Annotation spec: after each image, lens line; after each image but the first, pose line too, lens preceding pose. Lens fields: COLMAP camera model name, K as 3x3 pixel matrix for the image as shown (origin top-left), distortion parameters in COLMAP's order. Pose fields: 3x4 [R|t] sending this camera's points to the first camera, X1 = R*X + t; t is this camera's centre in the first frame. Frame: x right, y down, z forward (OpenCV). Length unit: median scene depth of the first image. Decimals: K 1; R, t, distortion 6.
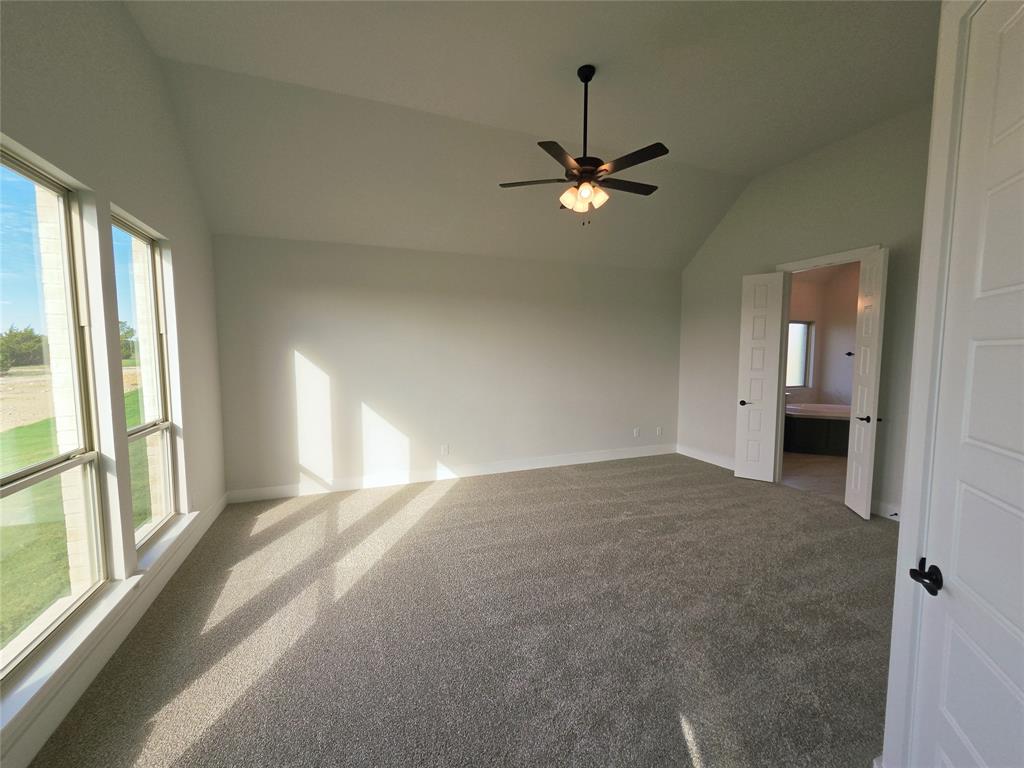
lens RADIAL K [[420.5, 0, 510.3], [0, 420.5, 385.1], [0, 0, 1]] dist [-0.002375, 0.000256]
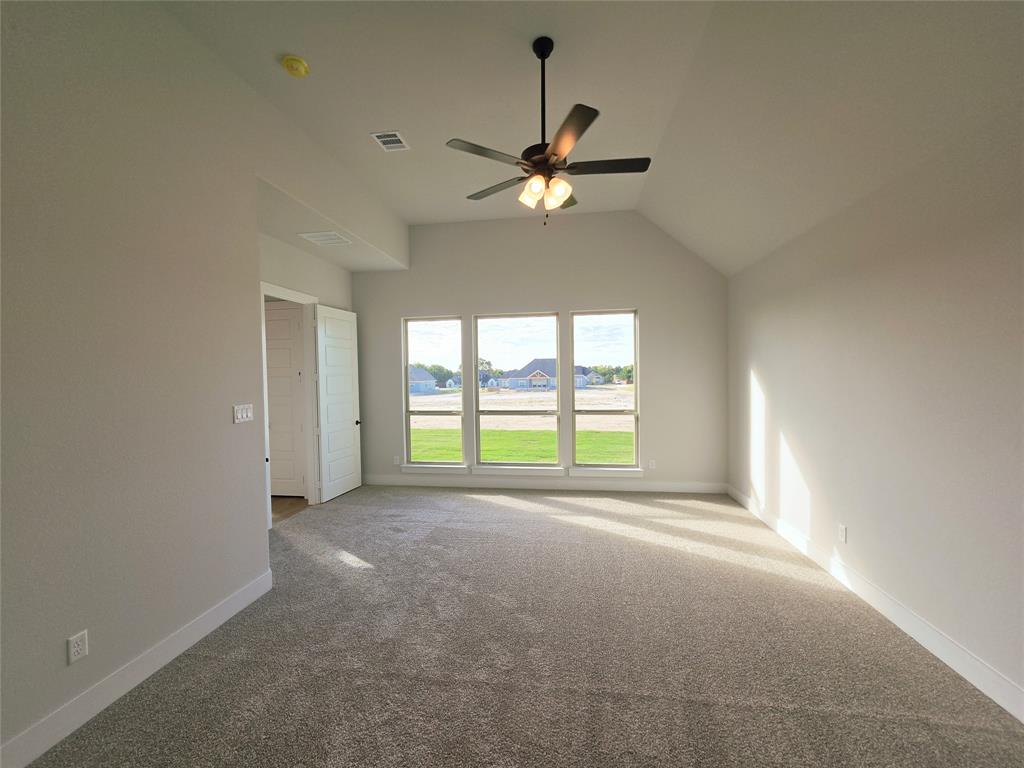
lens RADIAL K [[420.5, 0, 510.3], [0, 420.5, 385.1], [0, 0, 1]] dist [-0.002375, 0.000256]
pose [[-0.489825, 0.032611, -0.871210, 0.781910], [-0.052882, 0.996349, 0.067028, -0.093689], [0.870215, 0.078903, -0.486312, 1.128011]]
